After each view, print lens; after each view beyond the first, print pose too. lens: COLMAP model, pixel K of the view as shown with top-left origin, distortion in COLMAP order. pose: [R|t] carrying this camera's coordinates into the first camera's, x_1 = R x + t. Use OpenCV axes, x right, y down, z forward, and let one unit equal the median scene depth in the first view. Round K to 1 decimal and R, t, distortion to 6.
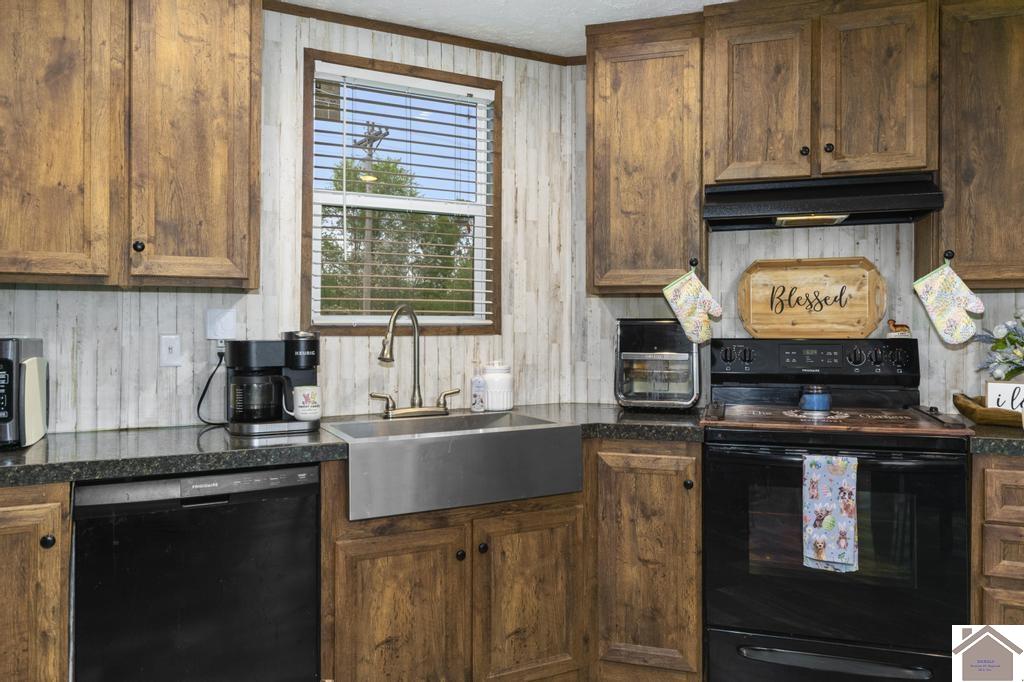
lens RADIAL K [[707.4, 0, 512.0], [0, 707.4, 324.0], [0, 0, 1]] dist [0.000216, -0.000158]
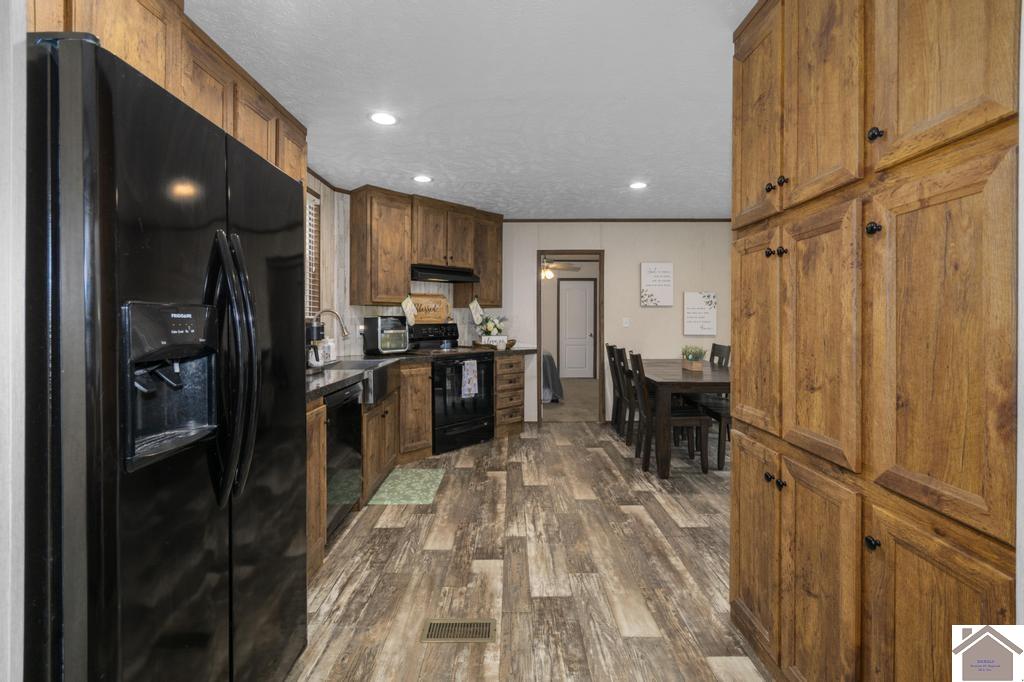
lens RADIAL K [[460.0, 0, 511.1], [0, 460.0, 318.6], [0, 0, 1]] dist [-0.000044, -0.000012]
pose [[0.447664, -0.002520, 0.894198, -1.110358], [-0.002651, 0.999988, 0.004145, -0.007304], [-0.894198, -0.004226, 0.447652, -0.064856]]
